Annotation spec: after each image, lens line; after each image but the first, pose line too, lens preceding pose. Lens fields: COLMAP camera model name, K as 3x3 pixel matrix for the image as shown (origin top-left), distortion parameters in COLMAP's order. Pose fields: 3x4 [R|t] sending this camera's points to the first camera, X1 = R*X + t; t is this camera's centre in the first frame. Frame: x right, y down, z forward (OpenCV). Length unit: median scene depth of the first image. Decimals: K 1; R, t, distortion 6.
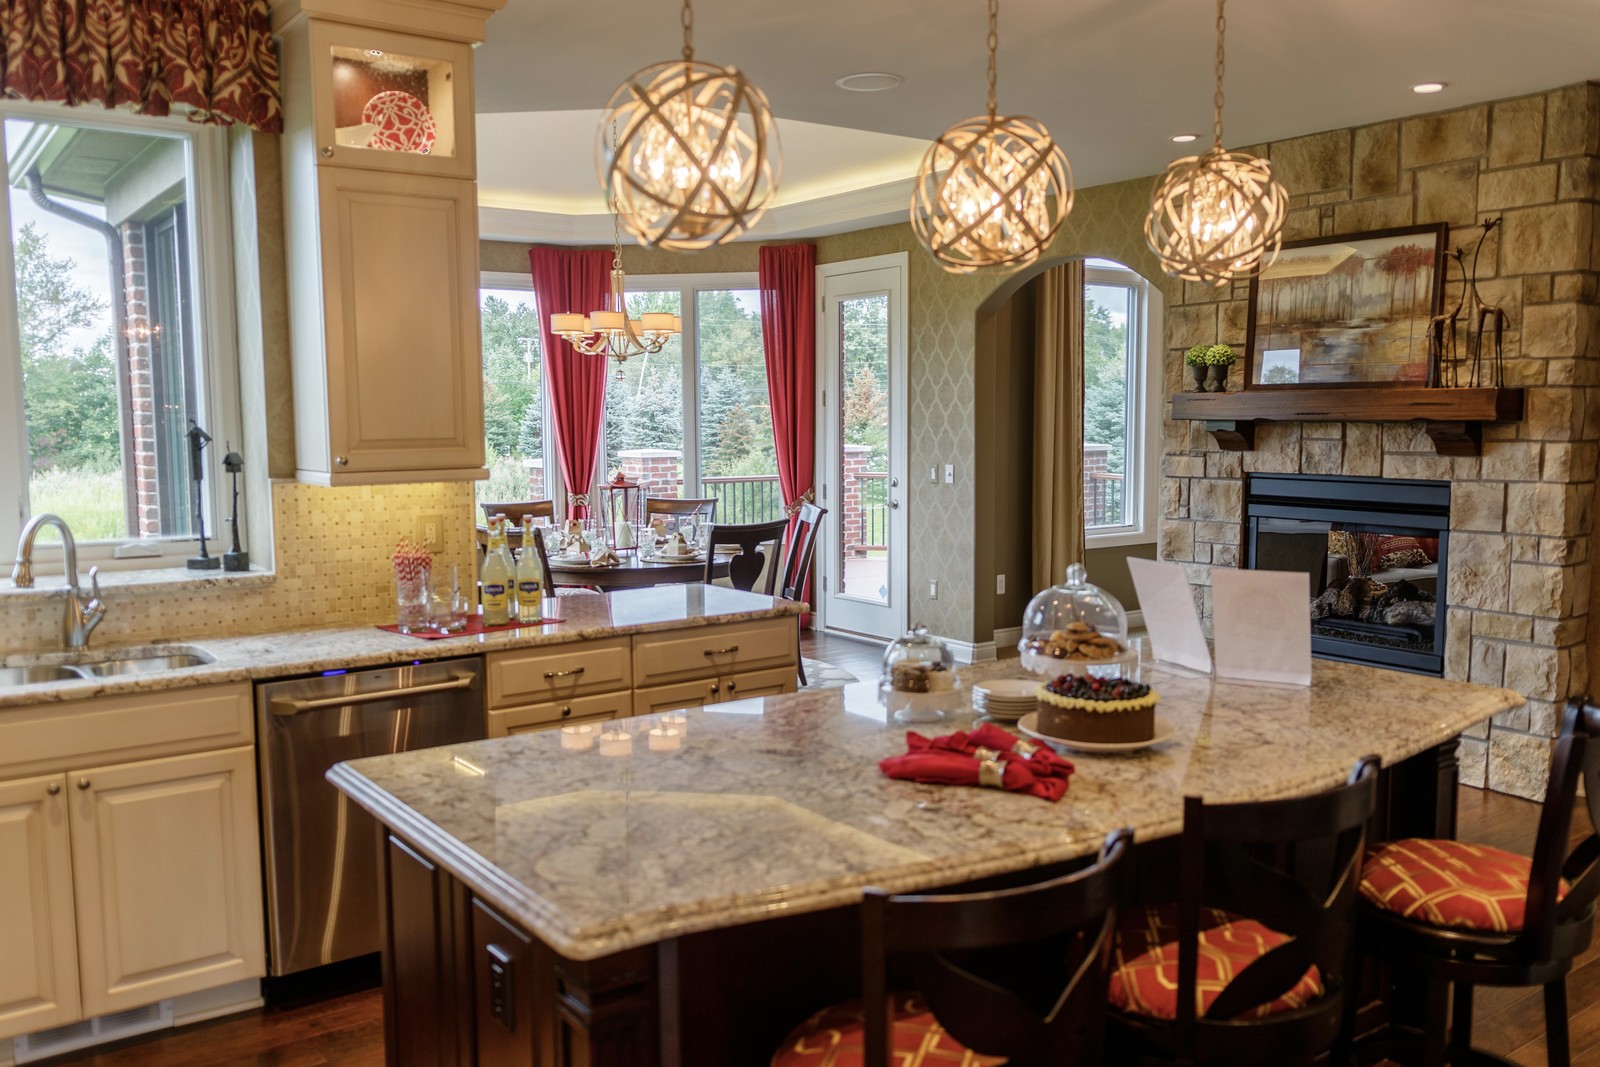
lens RADIAL K [[1332.5, 0, 800.0], [0, 1332.5, 533.5], [0, 0, 1]] dist [0.030689, 0.001978]
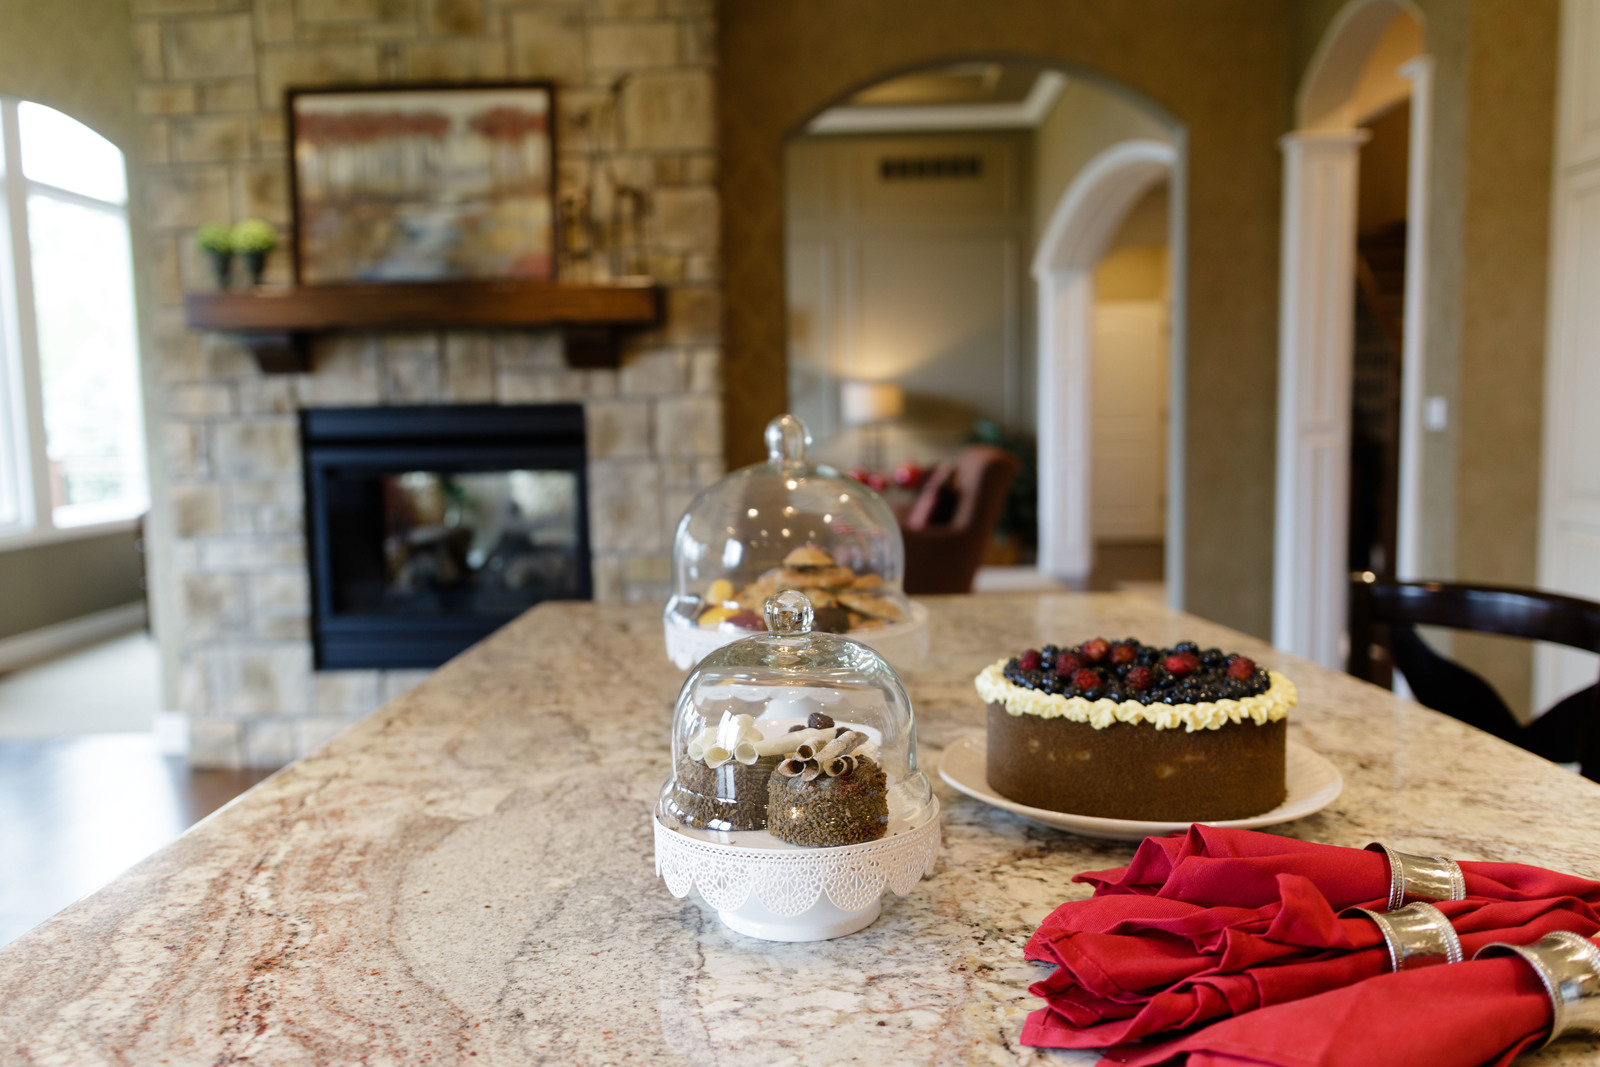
lens RADIAL K [[1332.5, 0, 800.0], [0, 1332.5, 533.5], [0, 0, 1]] dist [0.030689, 0.001978]
pose [[0.626757, -0.083713, 0.774705, -0.071332], [0.088896, 0.995403, 0.035642, 0.023773], [-0.774127, 0.046529, 0.631318, 0.383627]]
